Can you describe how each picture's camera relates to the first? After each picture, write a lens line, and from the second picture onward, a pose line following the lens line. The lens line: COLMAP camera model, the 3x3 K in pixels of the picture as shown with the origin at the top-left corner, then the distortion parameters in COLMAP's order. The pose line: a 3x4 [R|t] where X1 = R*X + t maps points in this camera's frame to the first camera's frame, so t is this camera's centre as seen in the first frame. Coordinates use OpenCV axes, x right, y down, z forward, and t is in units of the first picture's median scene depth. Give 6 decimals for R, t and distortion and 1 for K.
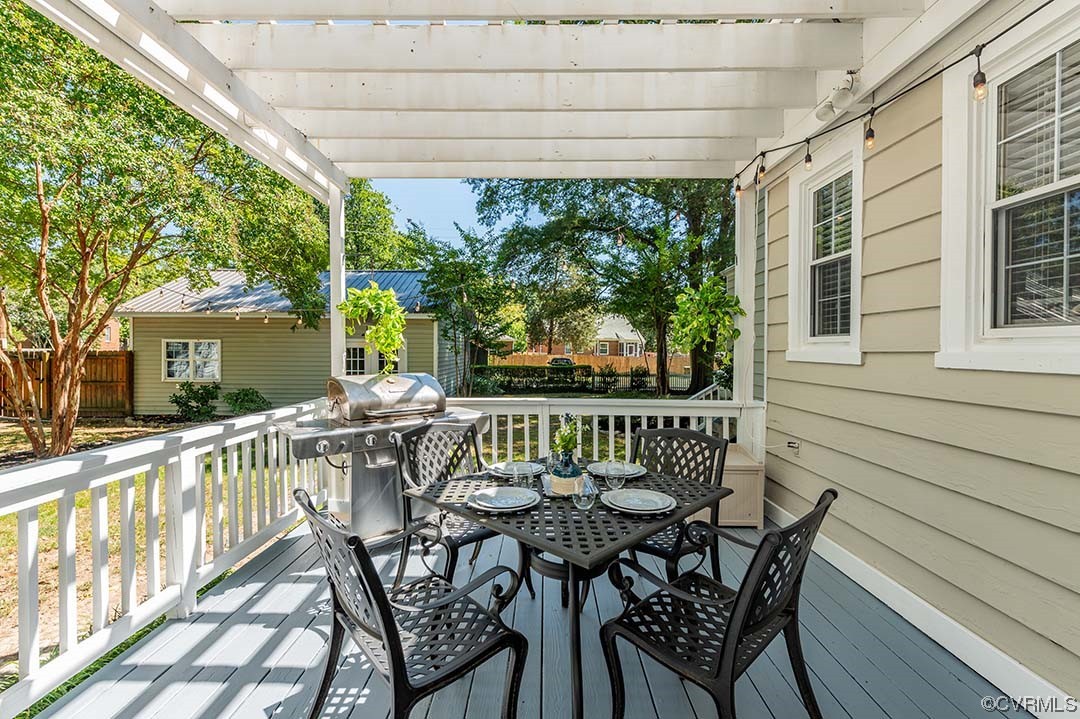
lens RADIAL K [[475.6, 0, 539.6], [0, 475.6, 356.8], [0, 0, 1]] dist [0.008580, -0.000948]
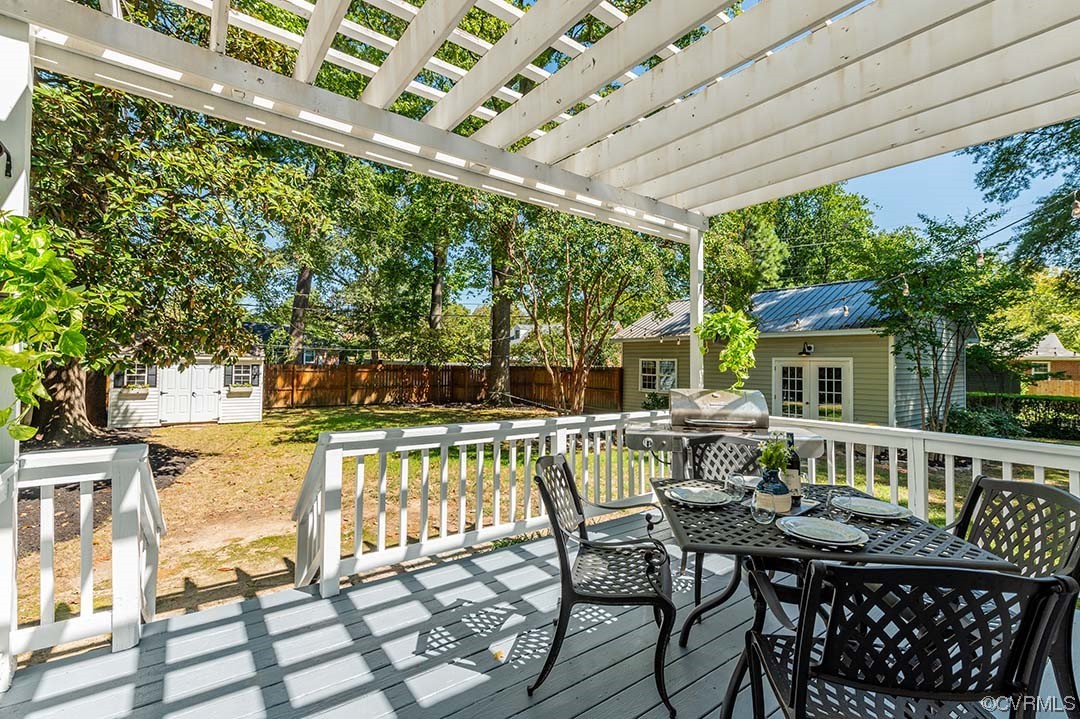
lens RADIAL K [[475.6, 0, 540.9], [0, 475.6, 358.6], [0, 0, 1]] dist [0.008580, -0.000948]
pose [[0.606190, -0.005391, -0.795302, 0.328813], [-0.023585, 0.999415, -0.024752, 0.002272], [0.794970, 0.033762, 0.605708, -0.003036]]
